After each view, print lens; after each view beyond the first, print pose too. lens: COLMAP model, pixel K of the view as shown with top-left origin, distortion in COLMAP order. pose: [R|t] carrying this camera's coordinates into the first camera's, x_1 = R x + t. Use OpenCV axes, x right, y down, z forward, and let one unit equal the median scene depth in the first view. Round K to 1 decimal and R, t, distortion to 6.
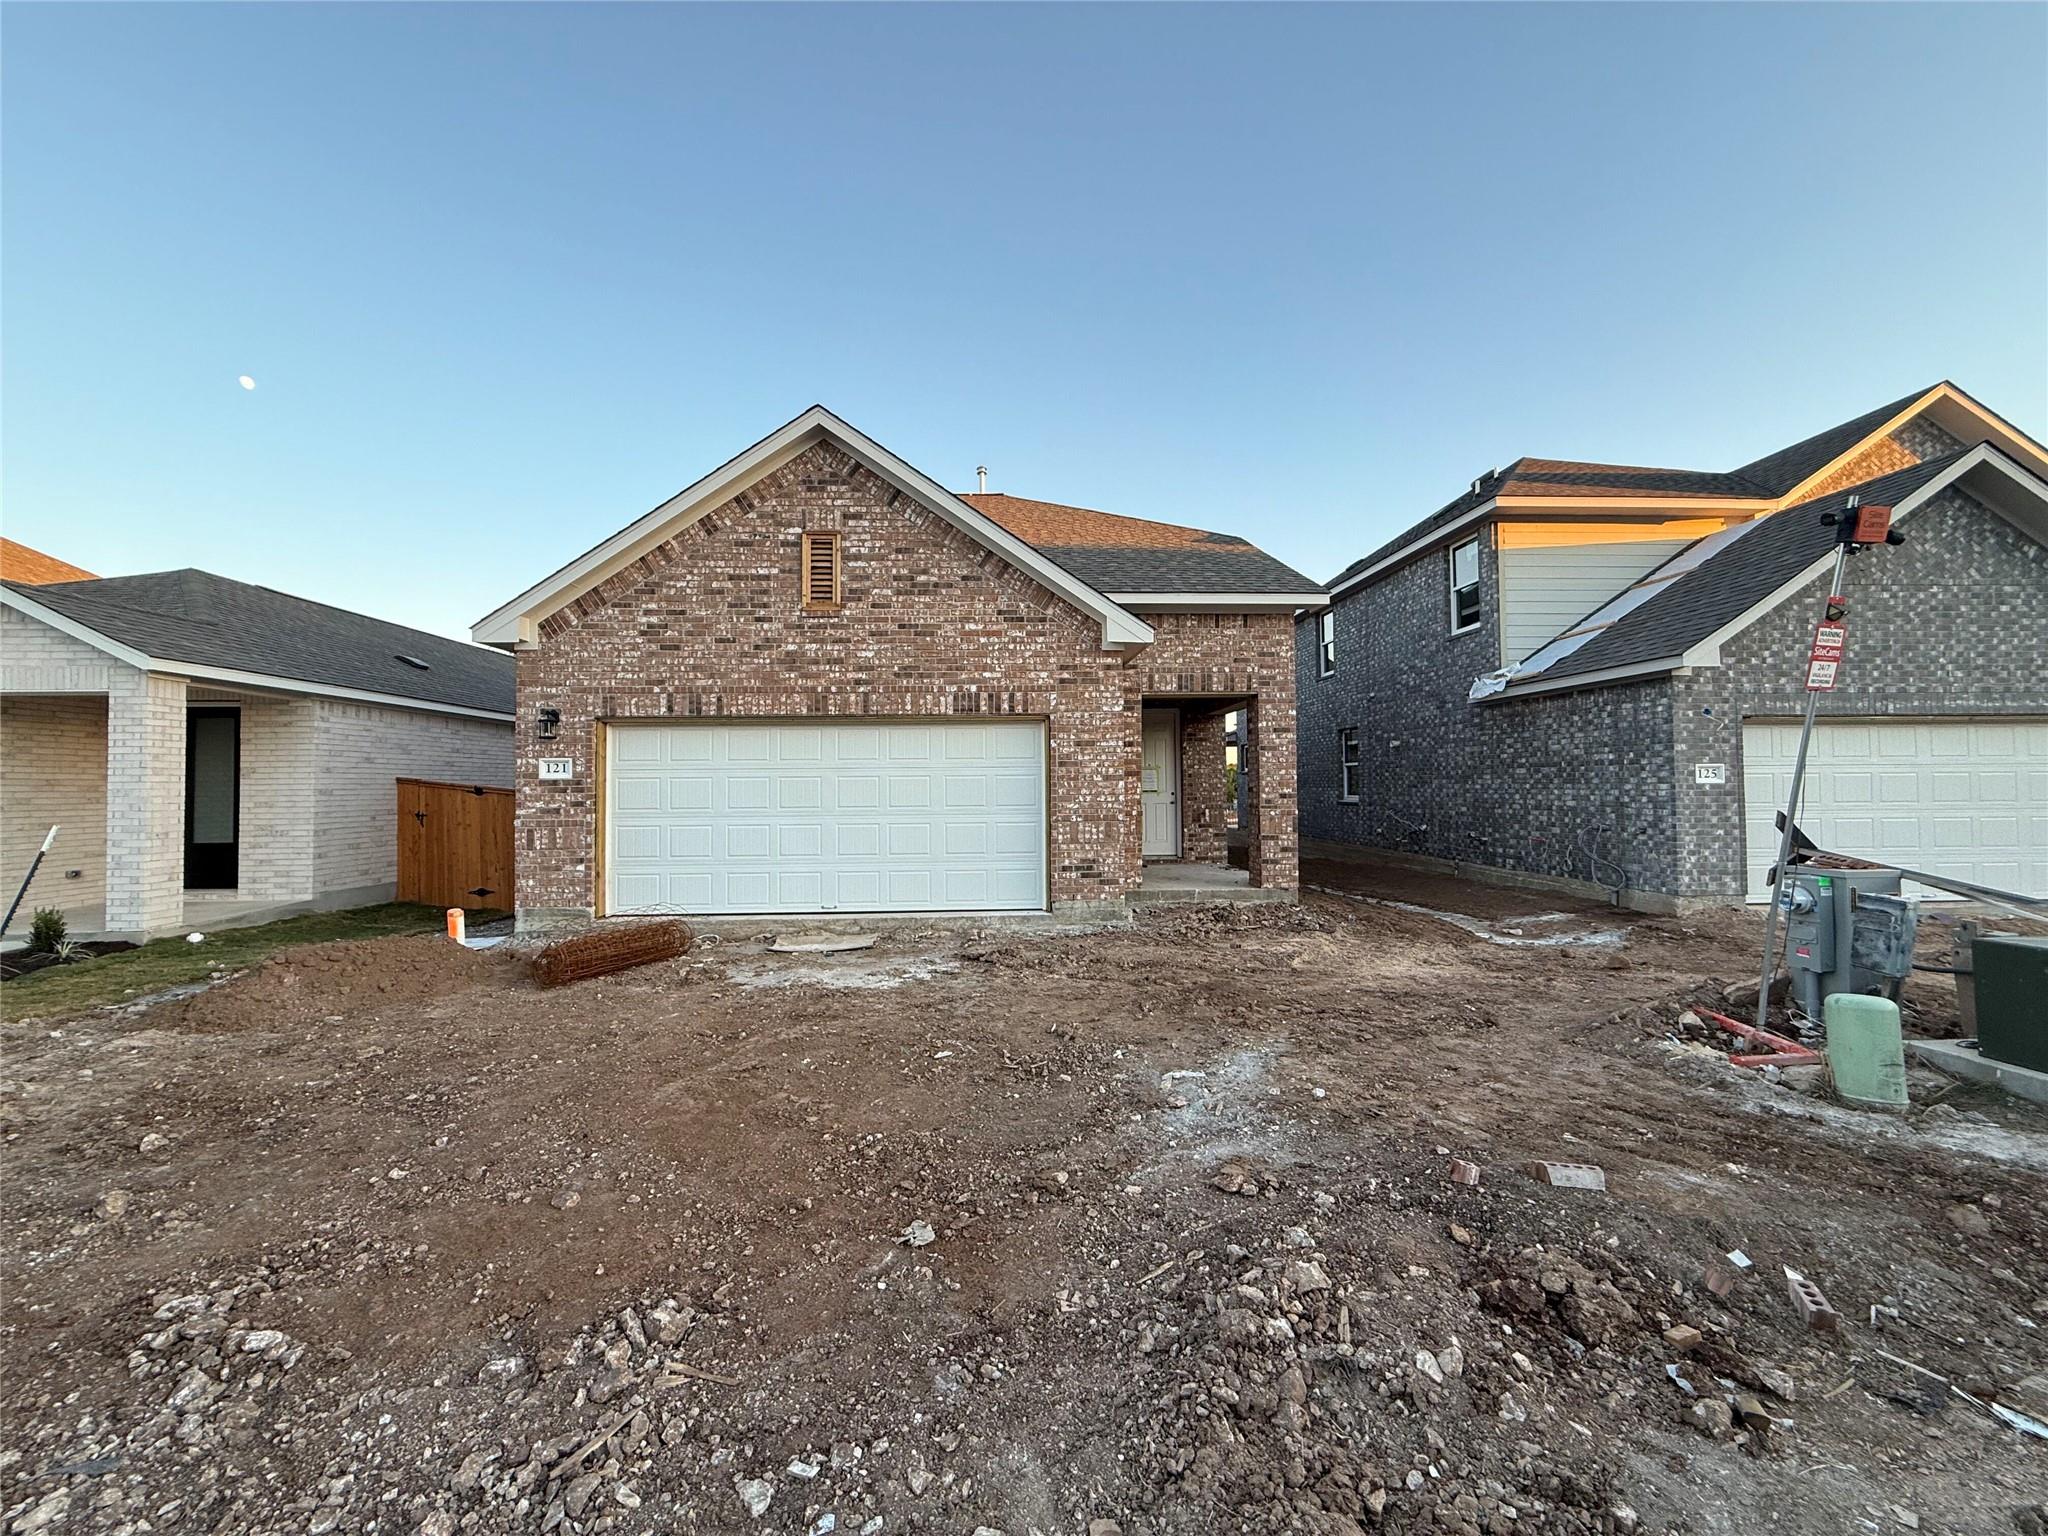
lens RADIAL K [[819.8, 0, 1022.6], [0, 819.8, 767.8], [0, 0, 1]] dist [-0.000327, 0.000554]
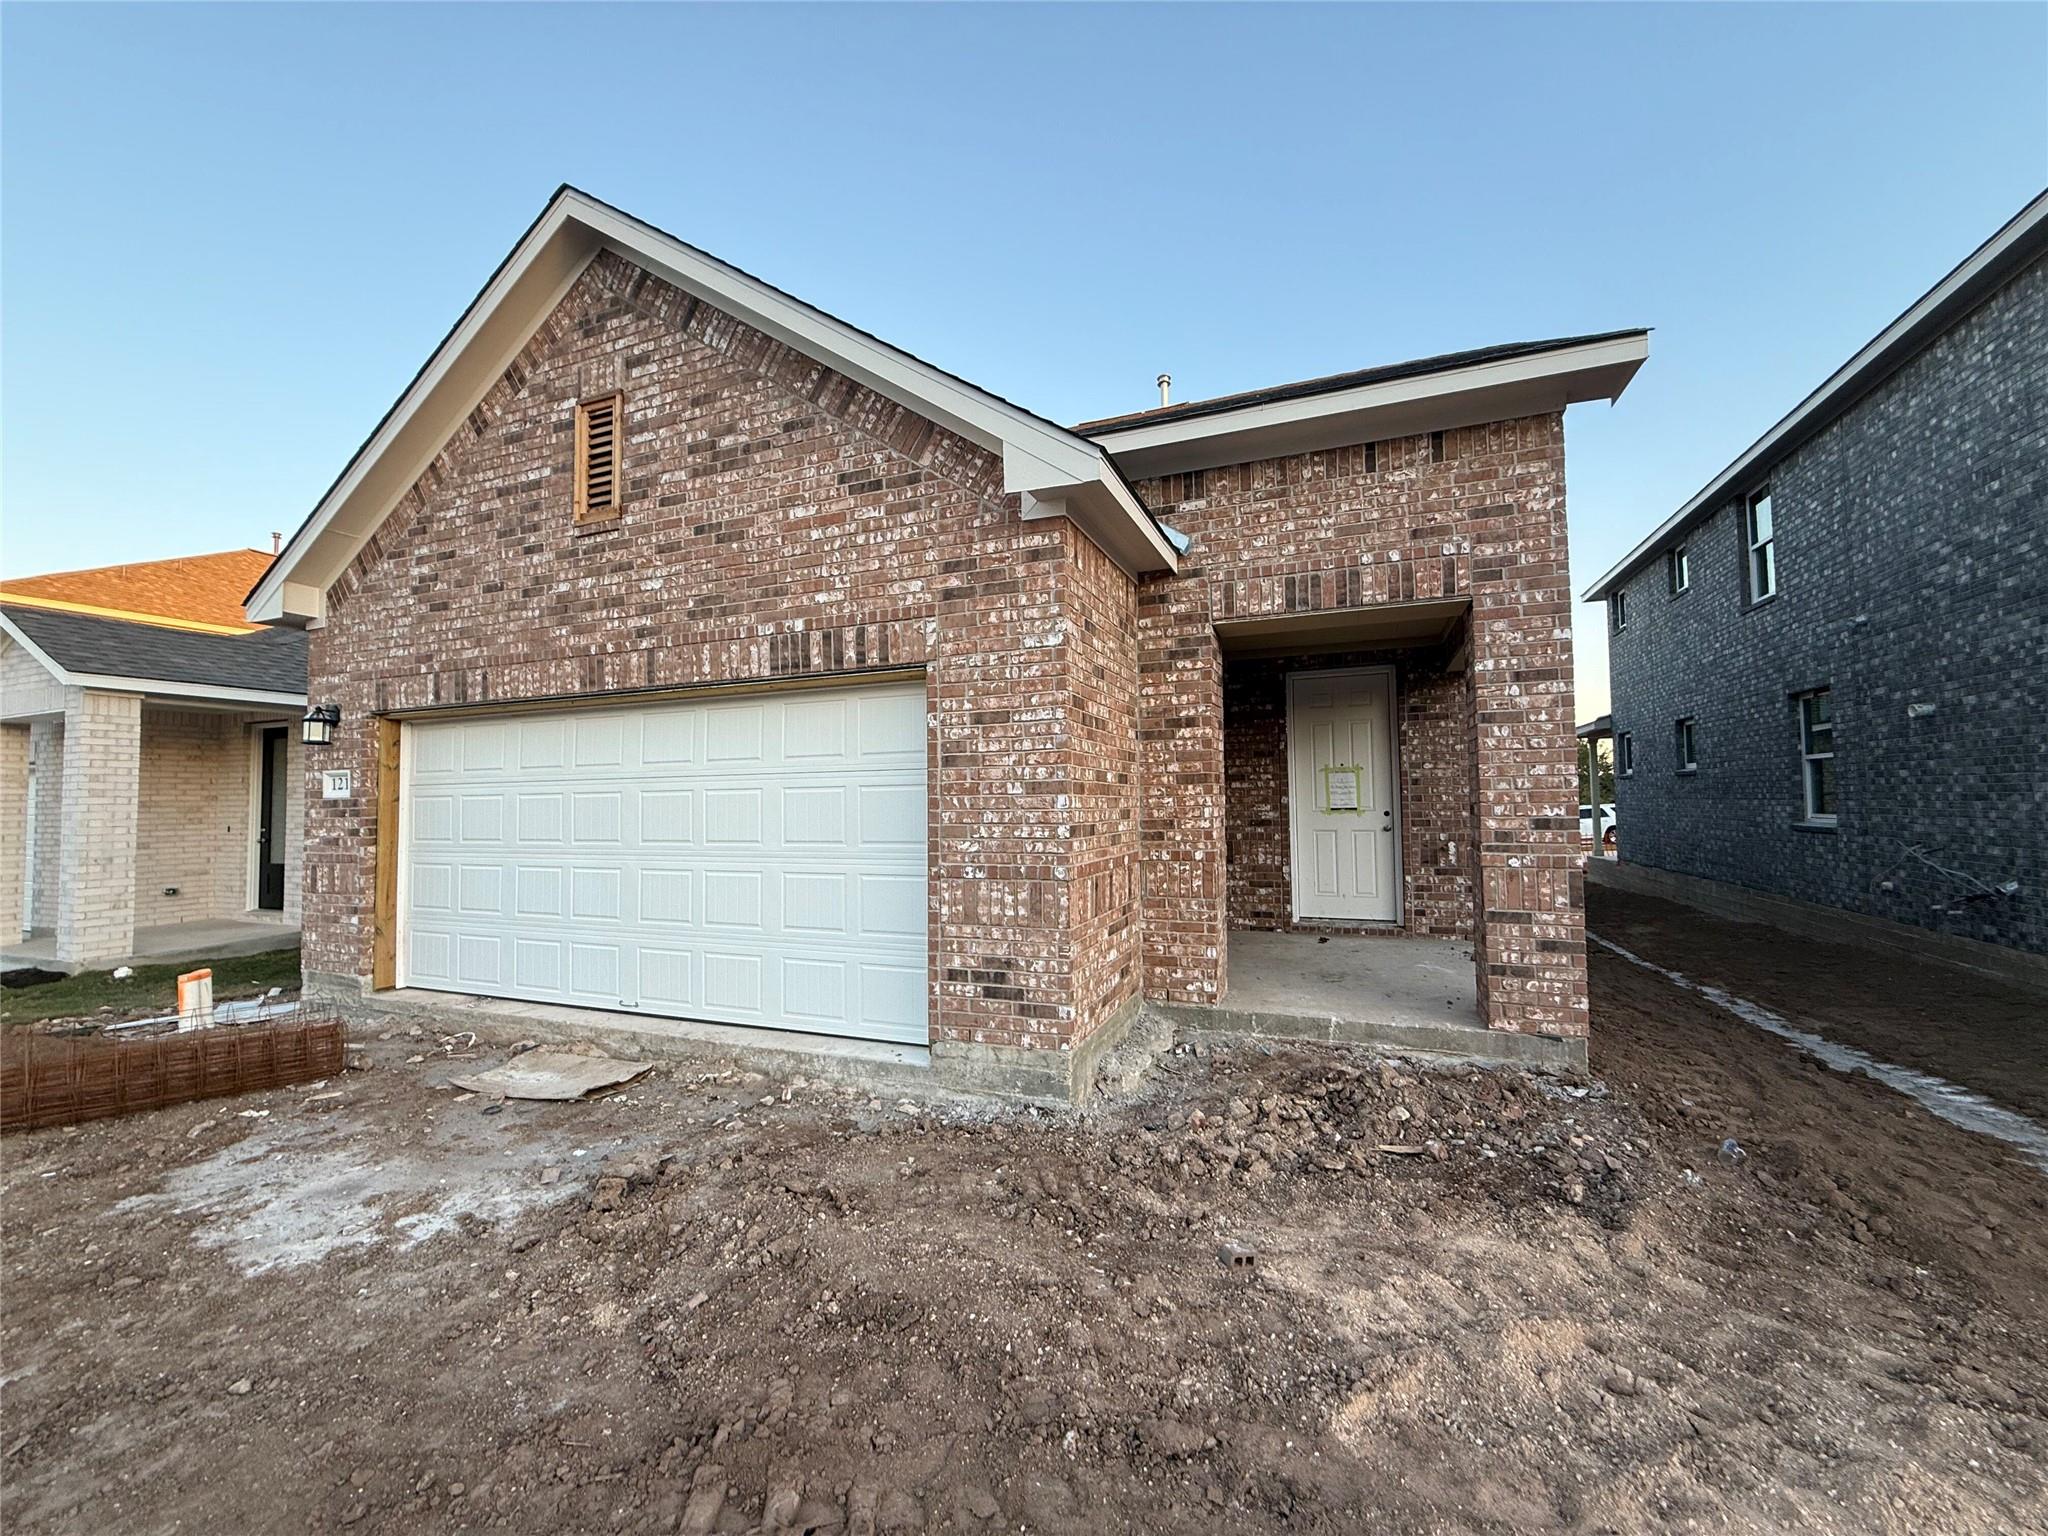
lens RADIAL K [[819.8, 0, 1015.5], [0, 819.8, 768.0], [0, 0, 1]] dist [-0.000327, 0.000554]
pose [[0.906472, -0.021894, -0.421697, 0.293999], [0.016076, 0.999720, -0.017348, 0.008697], [0.421959, 0.008946, 0.906571, 0.570304]]
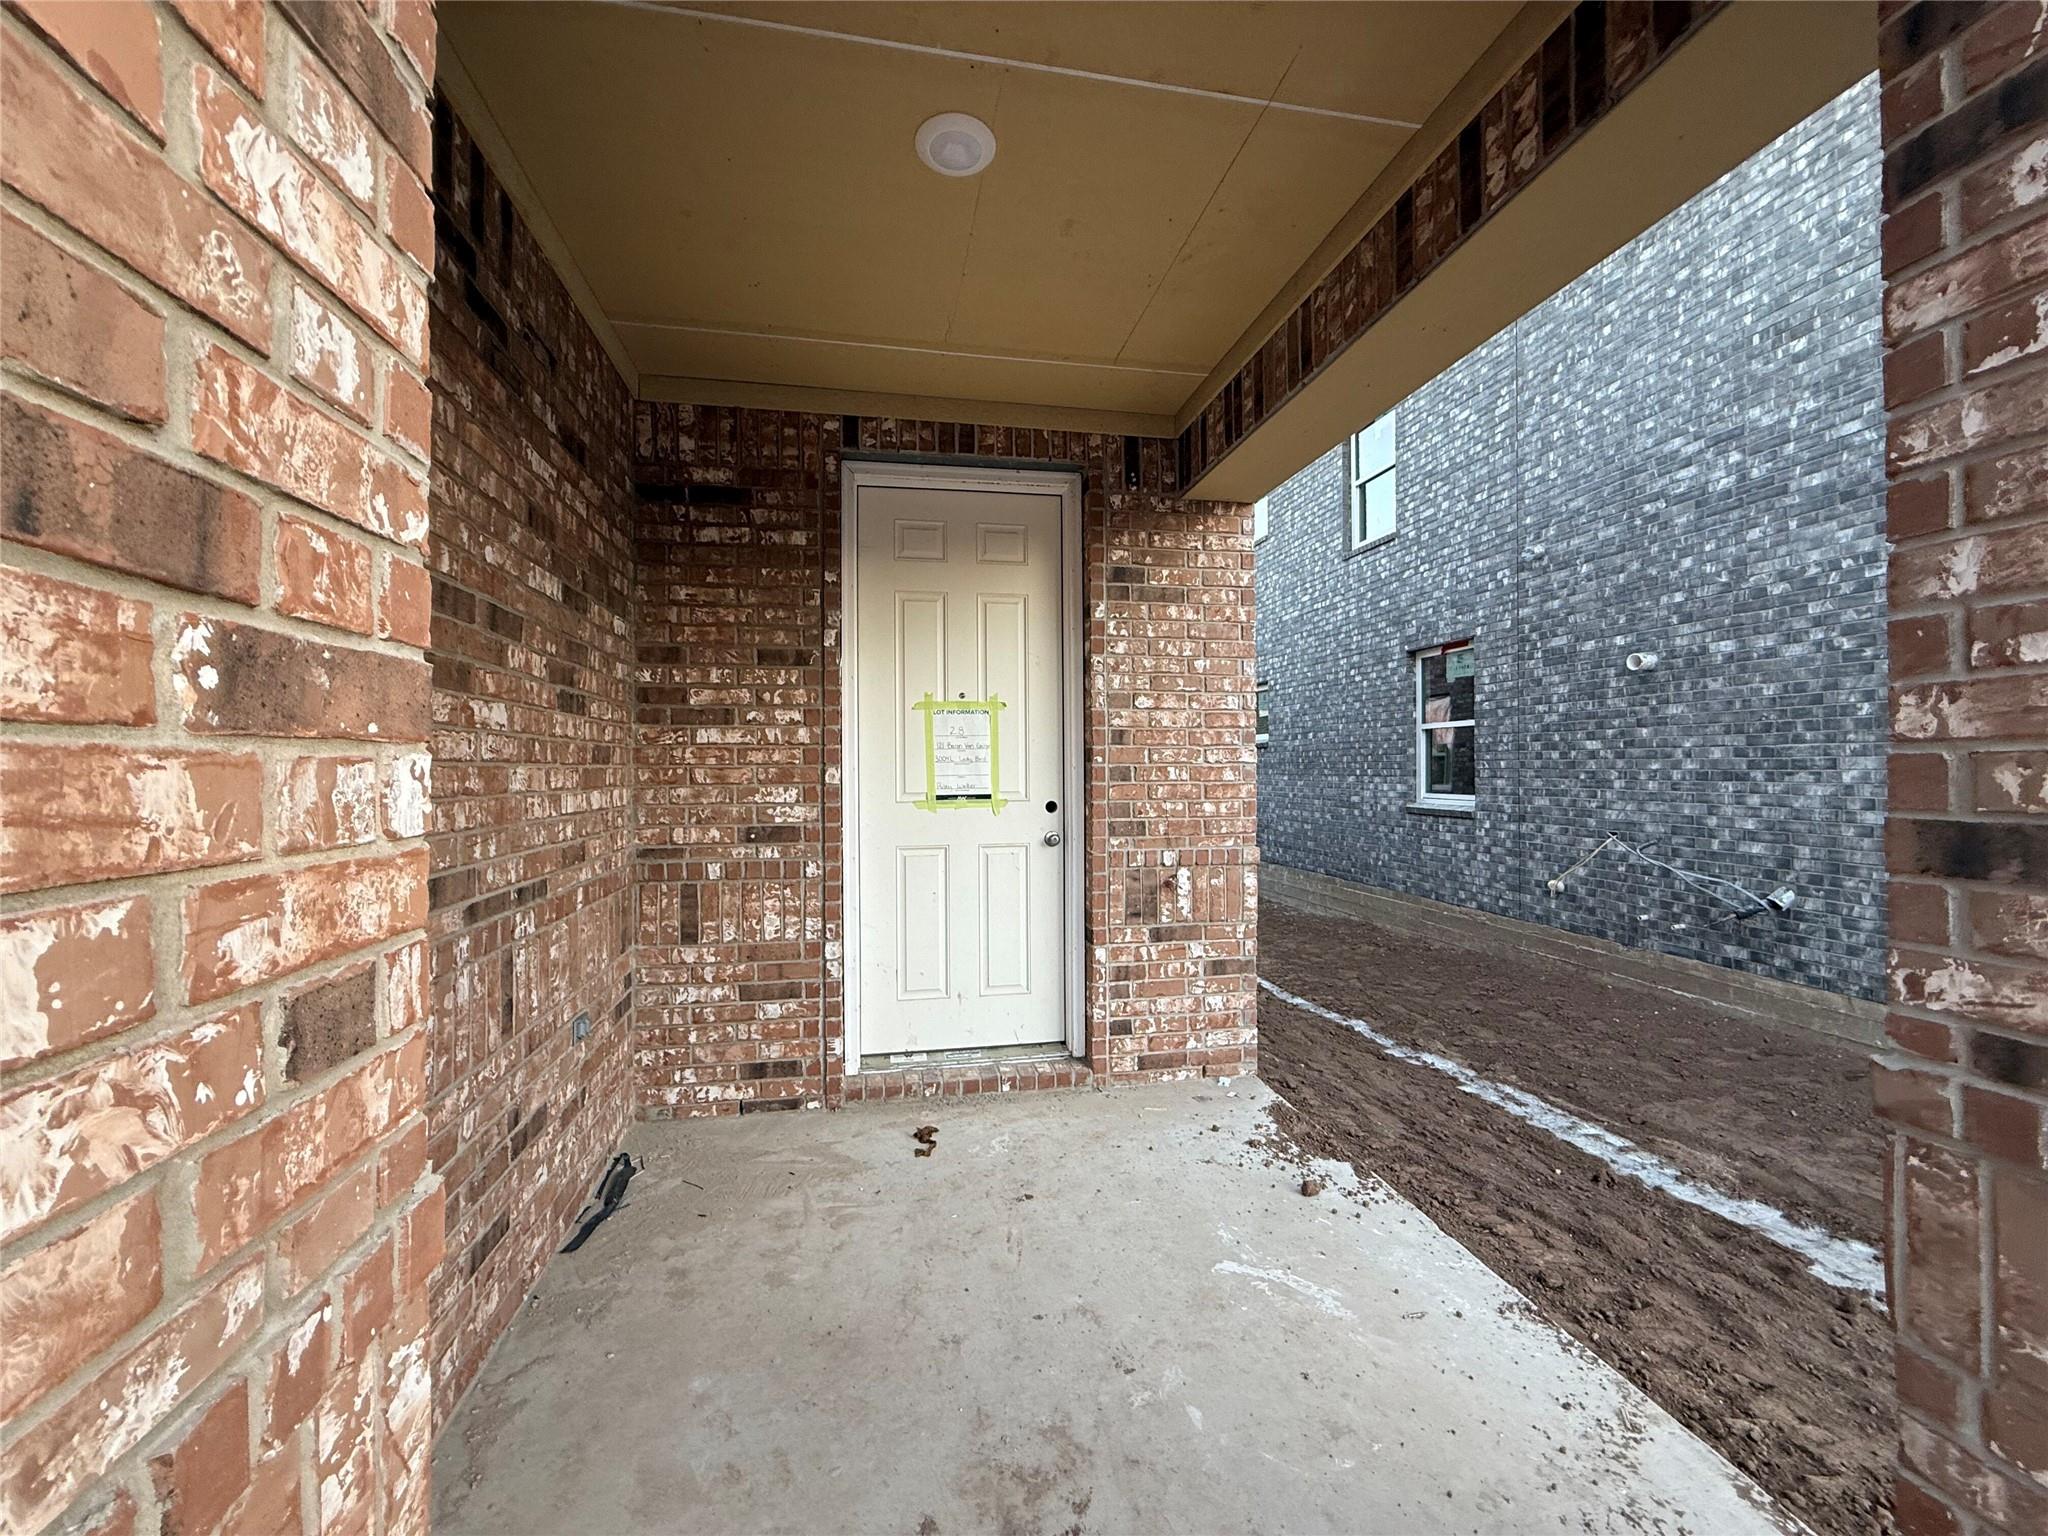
lens RADIAL K [[819.8, 0, 1018.4], [0, 819.8, 765.4], [0, 0, 1]] dist [-0.000327, 0.000554]
pose [[0.990819, 0.002090, 0.135181, 0.212753], [-0.004480, 0.999839, 0.017378, 0.021827], [-0.135123, -0.017824, 0.990668, 1.150231]]
